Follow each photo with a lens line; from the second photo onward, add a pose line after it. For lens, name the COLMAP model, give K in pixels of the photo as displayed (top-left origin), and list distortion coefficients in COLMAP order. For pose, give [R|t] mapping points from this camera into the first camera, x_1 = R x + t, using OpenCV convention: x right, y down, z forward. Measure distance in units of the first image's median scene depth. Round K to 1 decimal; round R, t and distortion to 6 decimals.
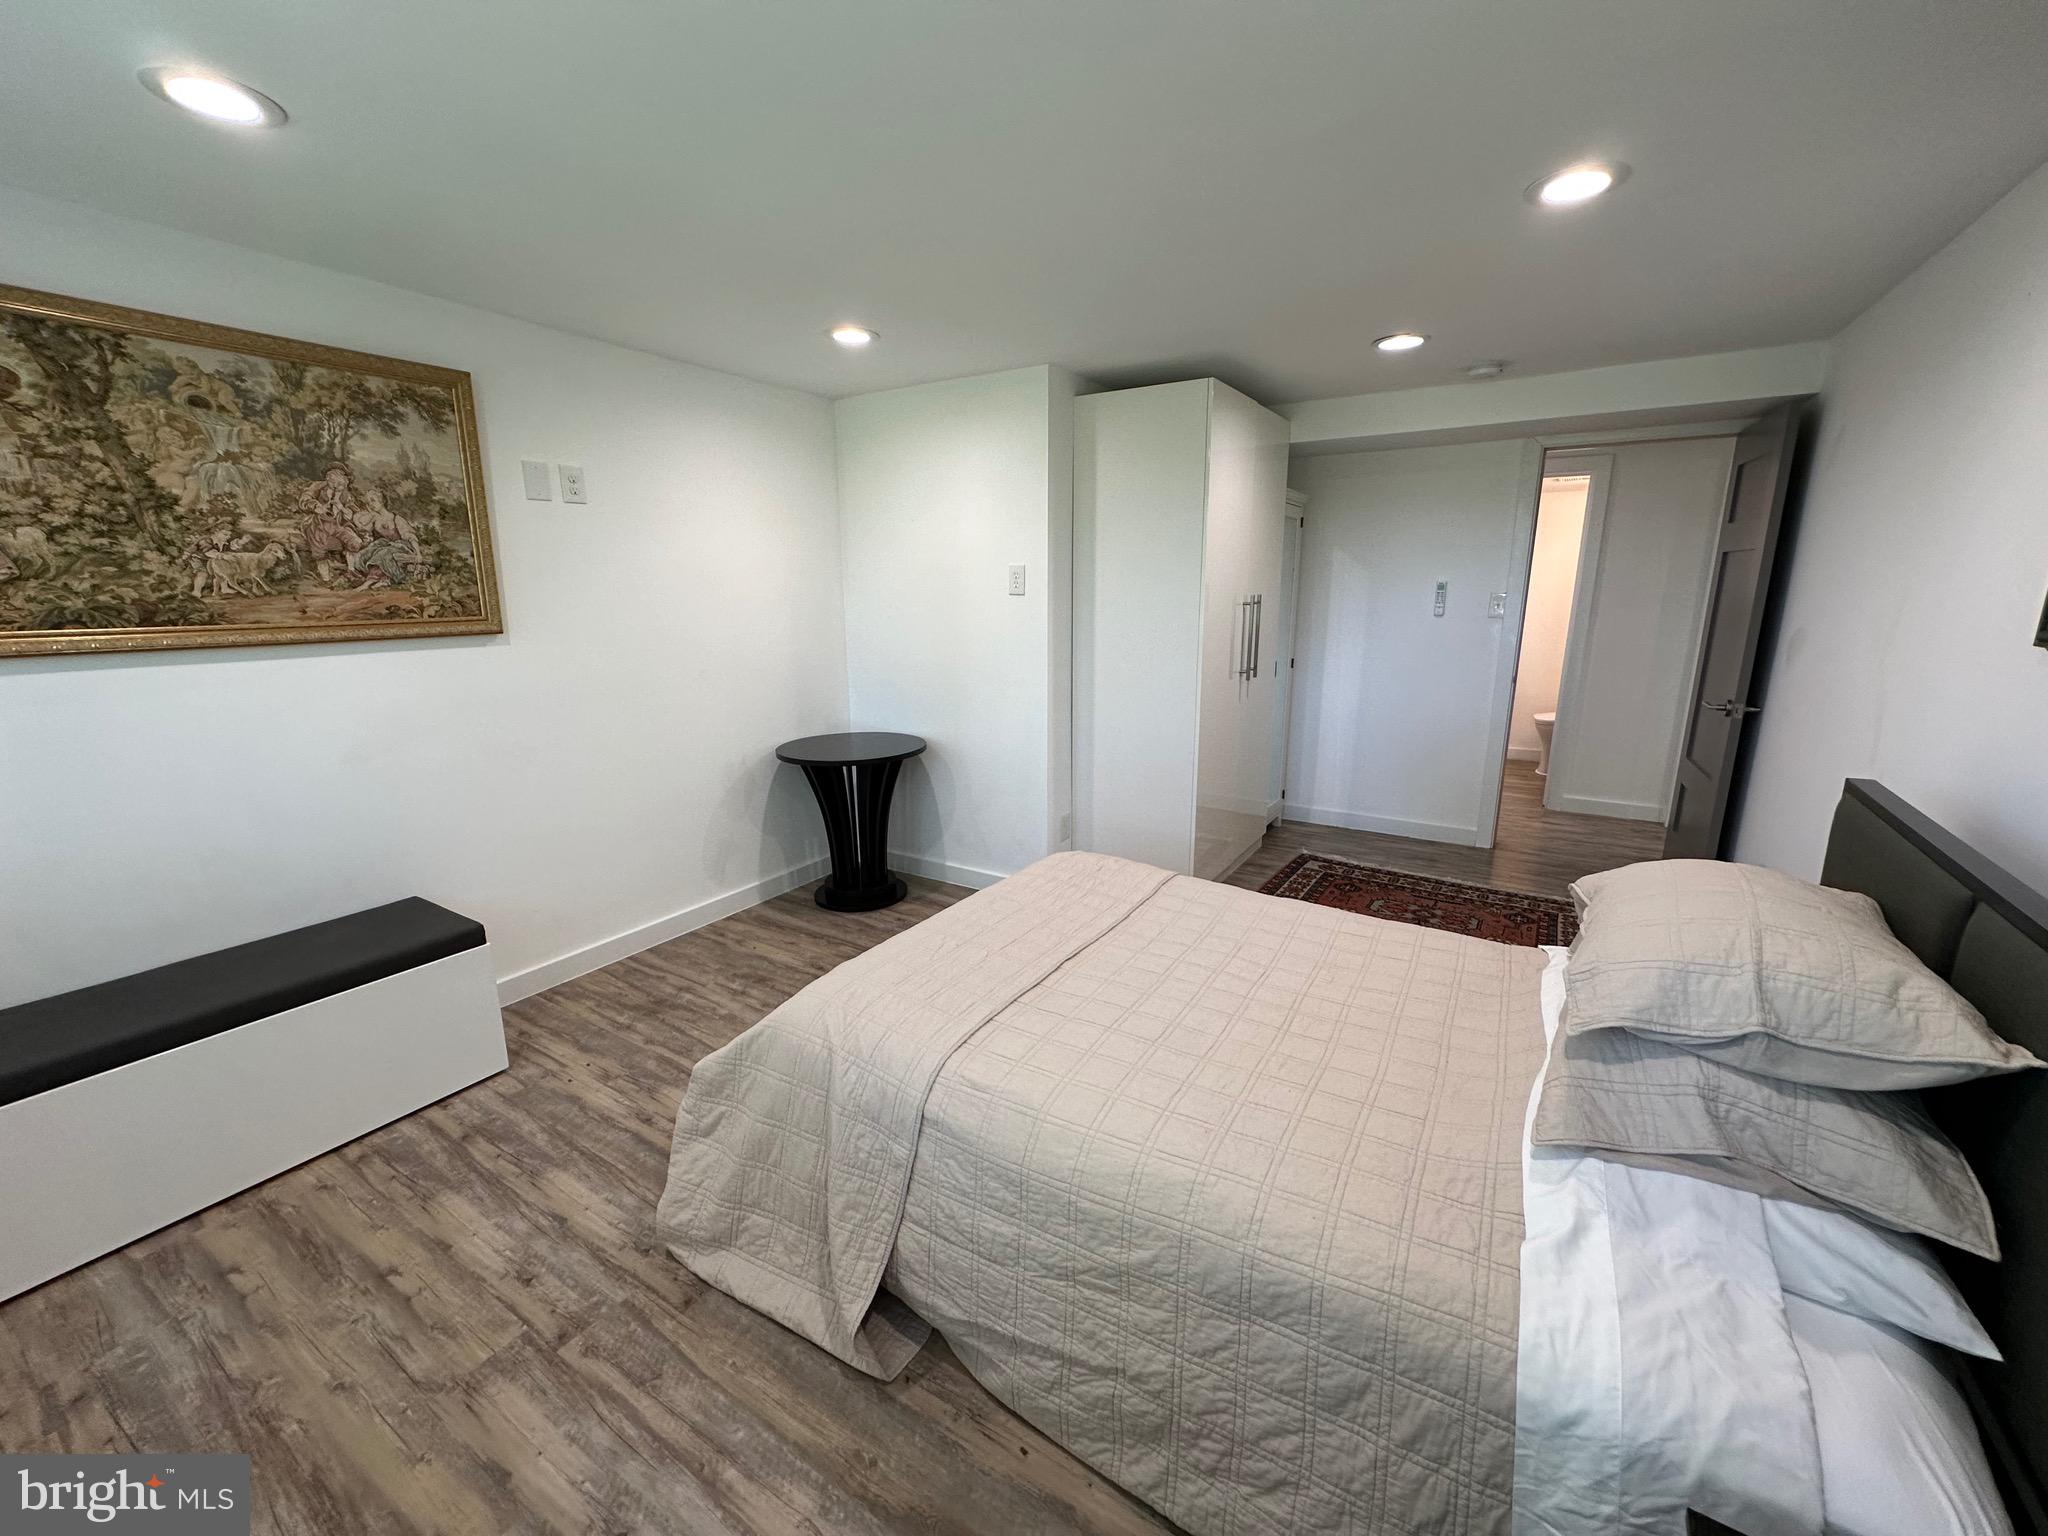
lens RADIAL K [[816.7, 0, 1032.8], [0, 816.7, 756.9], [0, 0, 1]] dist [-0.002155, 0.000170]
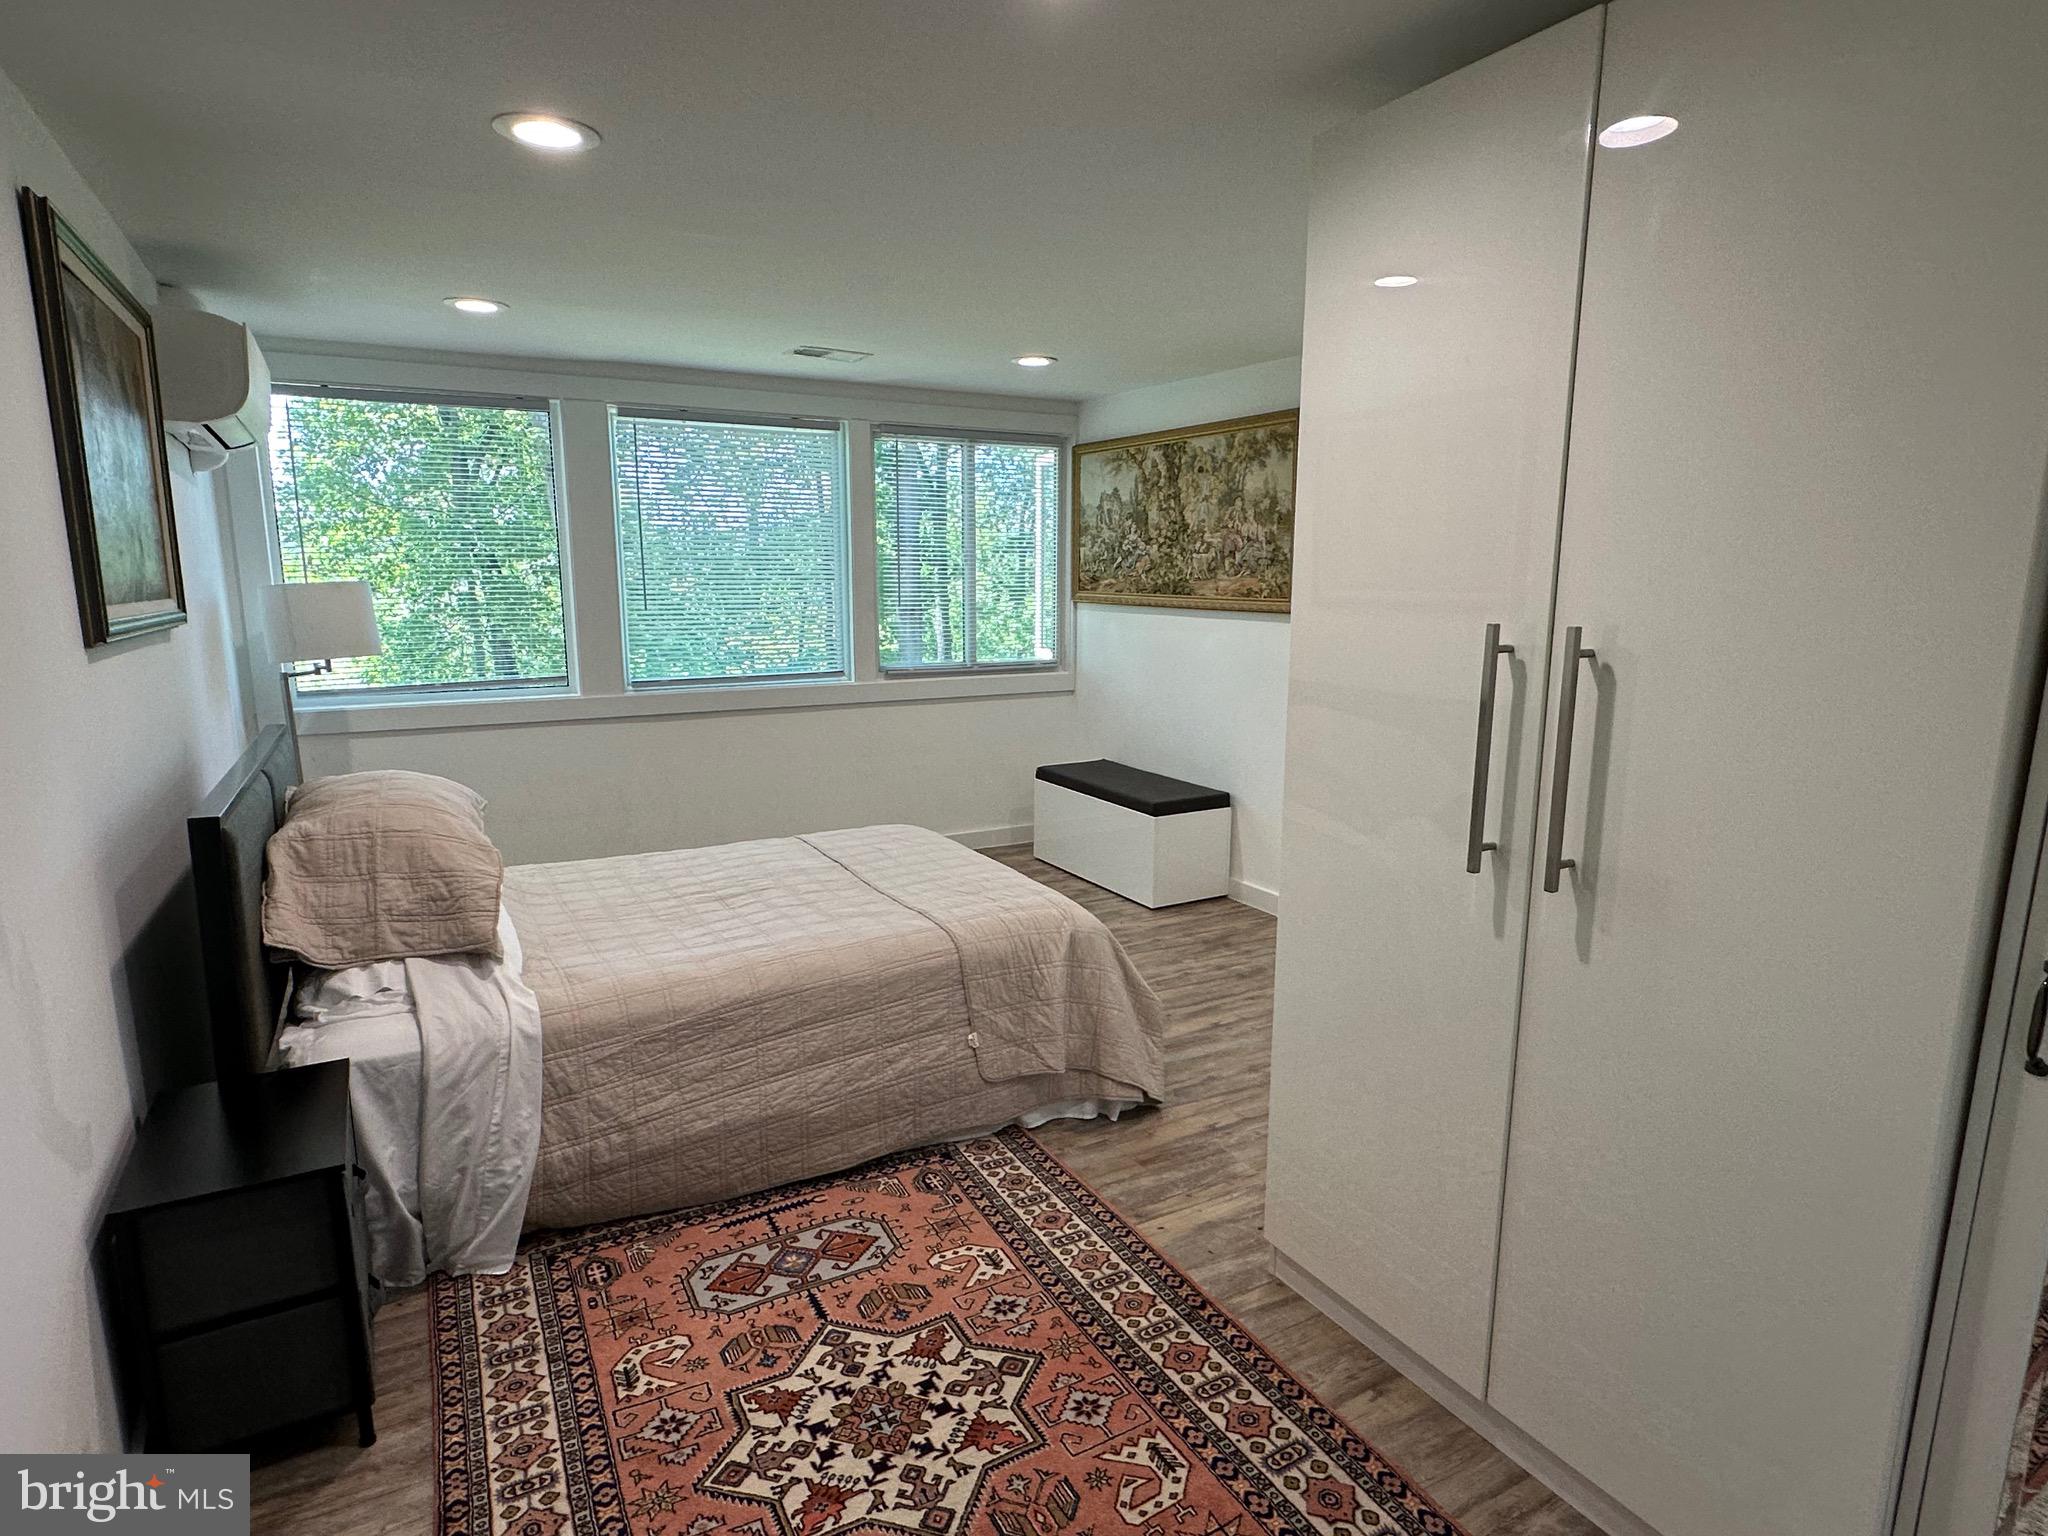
lens RADIAL K [[1135.1, 0, 1028.6], [0, 1135.1, 779.5], [0, 0, 1]] dist [-0.005548, 0.000335]
pose [[-0.476995, 0.160193, -0.864184, 1.271712], [-0.187925, 0.941922, 0.278330, -0.383510], [0.858580, 0.295163, -0.419188, 1.753628]]
